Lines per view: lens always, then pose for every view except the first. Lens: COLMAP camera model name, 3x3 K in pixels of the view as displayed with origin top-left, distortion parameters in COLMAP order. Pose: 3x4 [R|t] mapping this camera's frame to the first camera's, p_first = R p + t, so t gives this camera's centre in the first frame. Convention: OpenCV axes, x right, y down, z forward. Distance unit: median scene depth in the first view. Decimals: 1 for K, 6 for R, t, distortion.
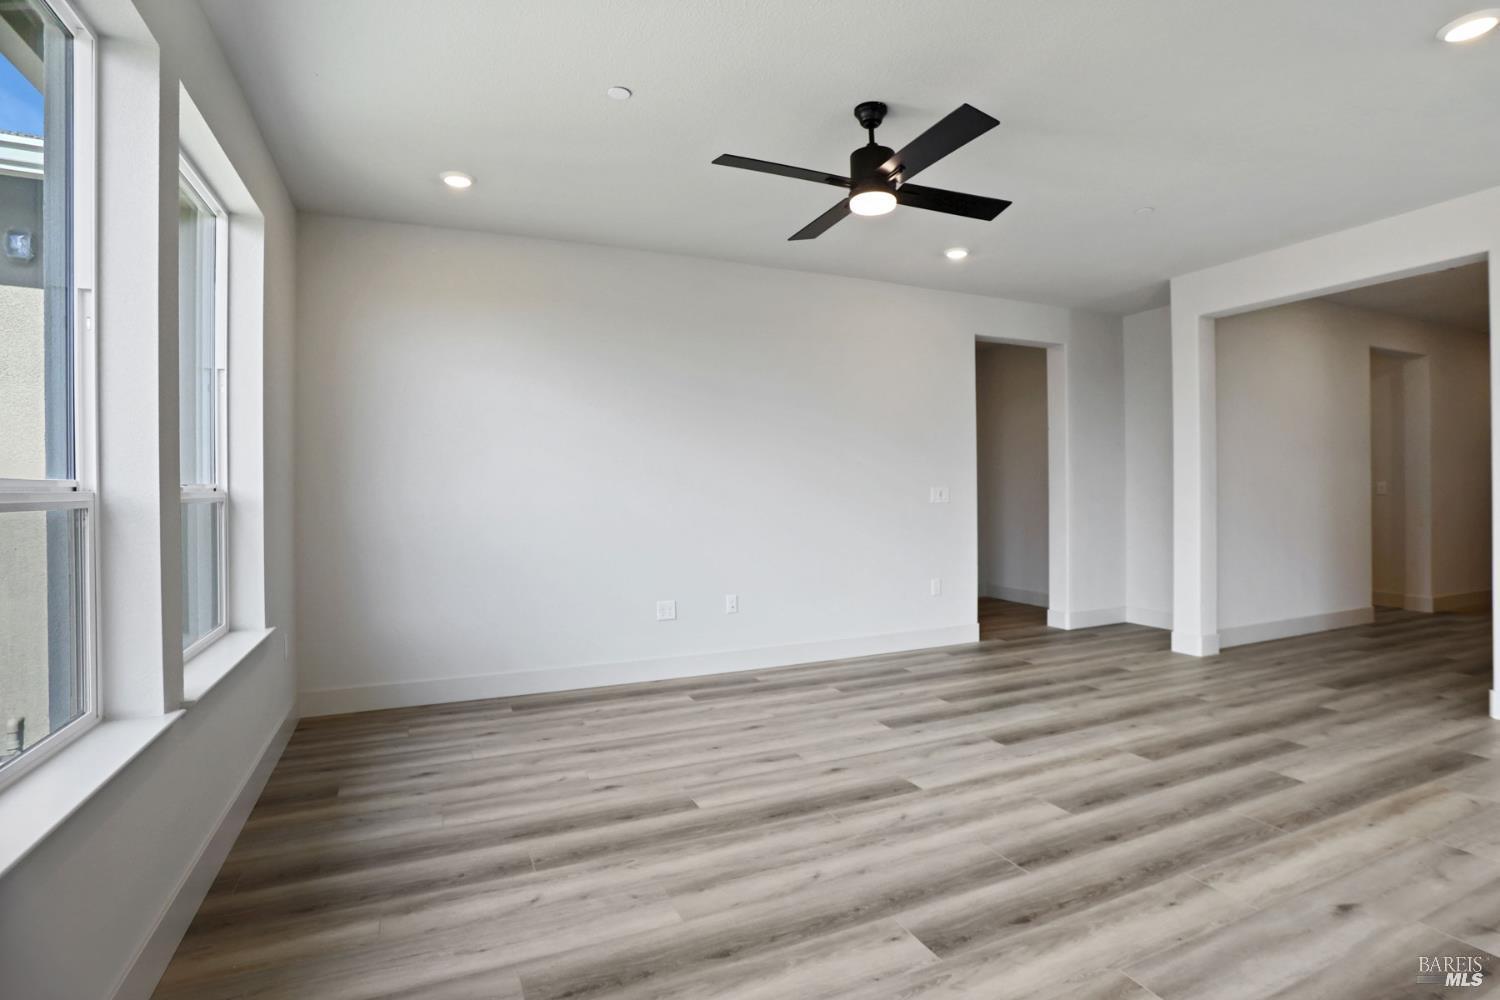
lens RADIAL K [[733.1, 0, 750.8], [0, 733.1, 493.2], [0, 0, 1]] dist [-0.075694, 0.028946]
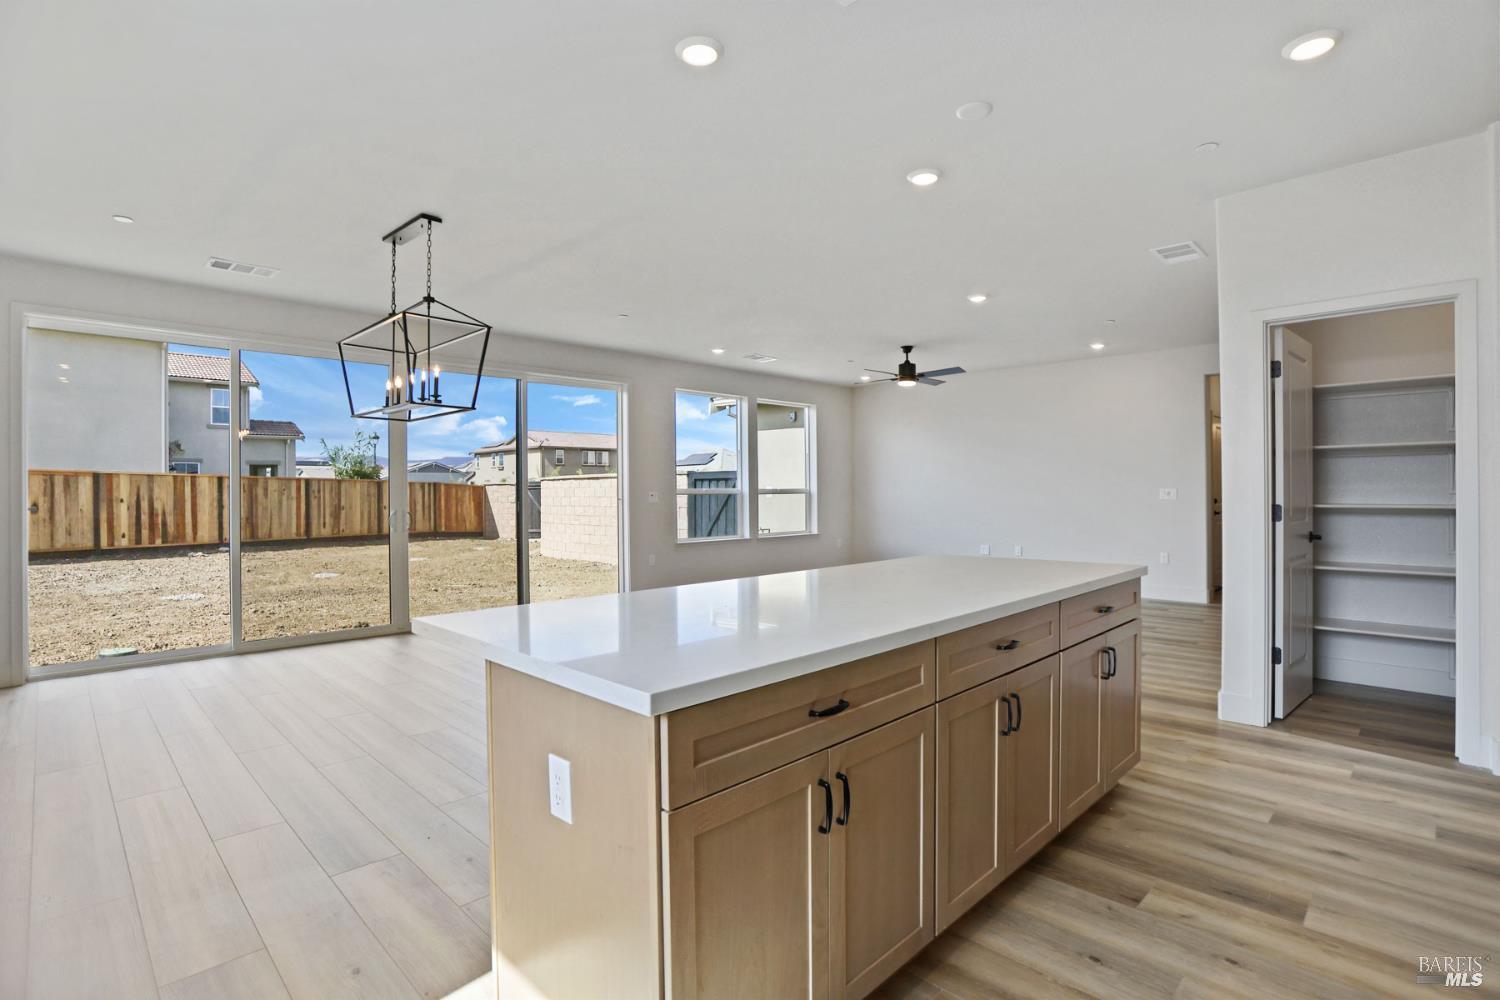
lens RADIAL K [[733.1, 0, 750.8], [0, 733.1, 493.2], [0, 0, 1]] dist [-0.075694, 0.028946]
pose [[0.363252, 0.009616, -0.931641, 2.367264], [0.000945, 0.999942, 0.010689, -0.024535], [0.931690, -0.004763, 0.363222, -0.493892]]
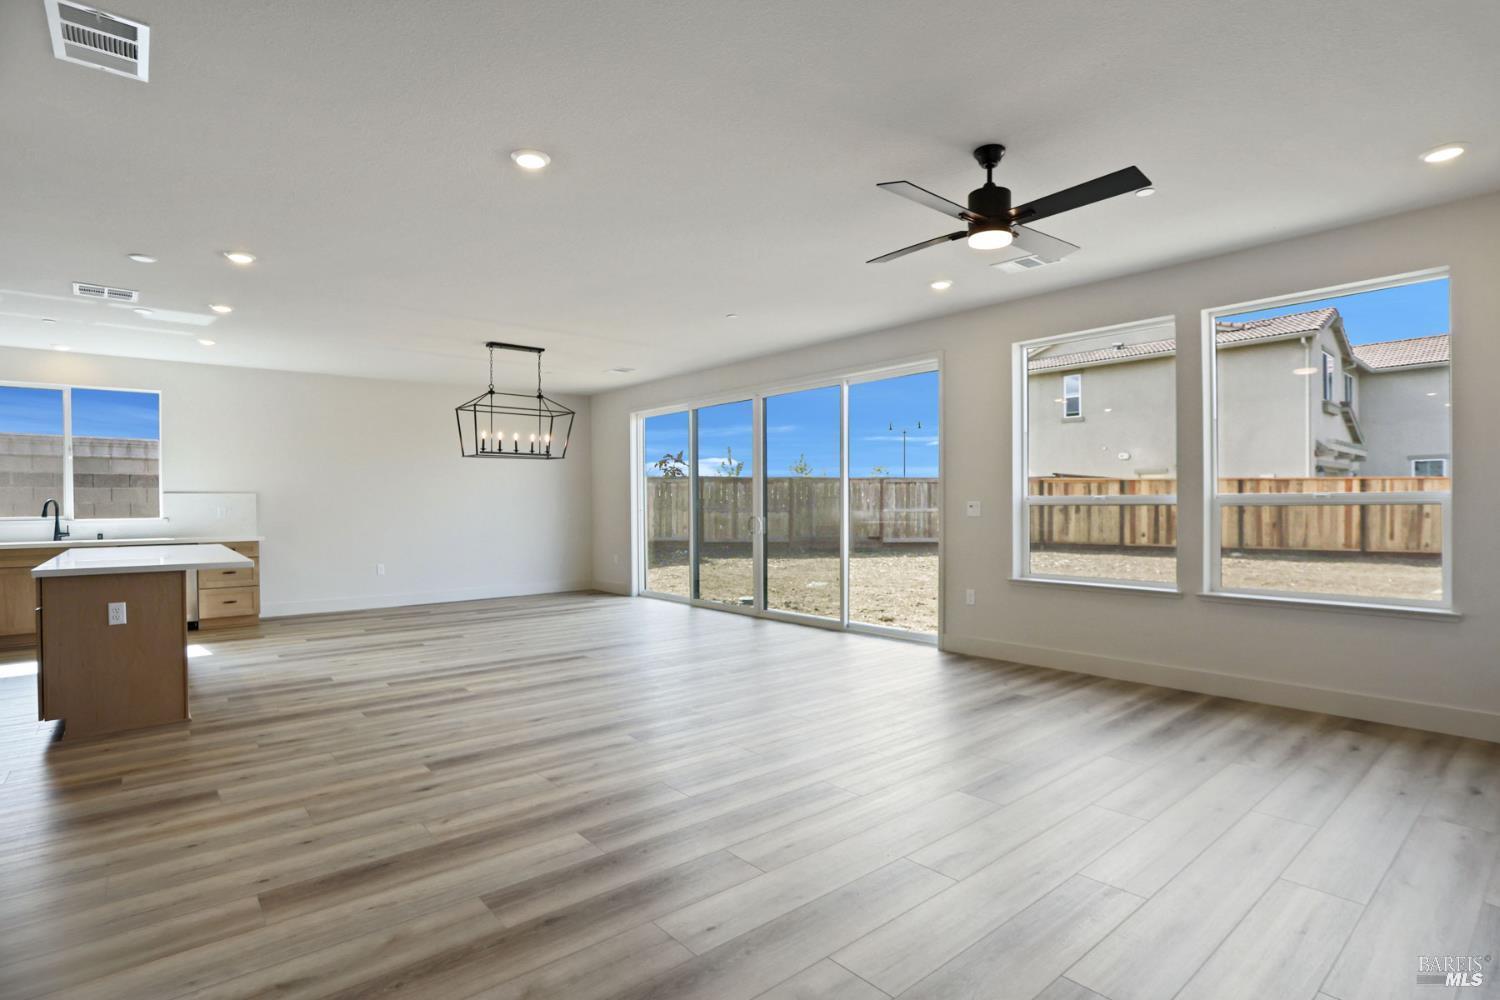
lens RADIAL K [[746.8, 0, 750.0], [0, 746.8, 500.0], [0, 0, 1]] dist [-0.042293, 0.000180]
pose [[-0.959054, 0.016464, -0.282744, 0.811065], [0.016514, 0.999861, 0.002206, -0.016331], [0.282741, -0.002554, -0.959193, 1.919288]]
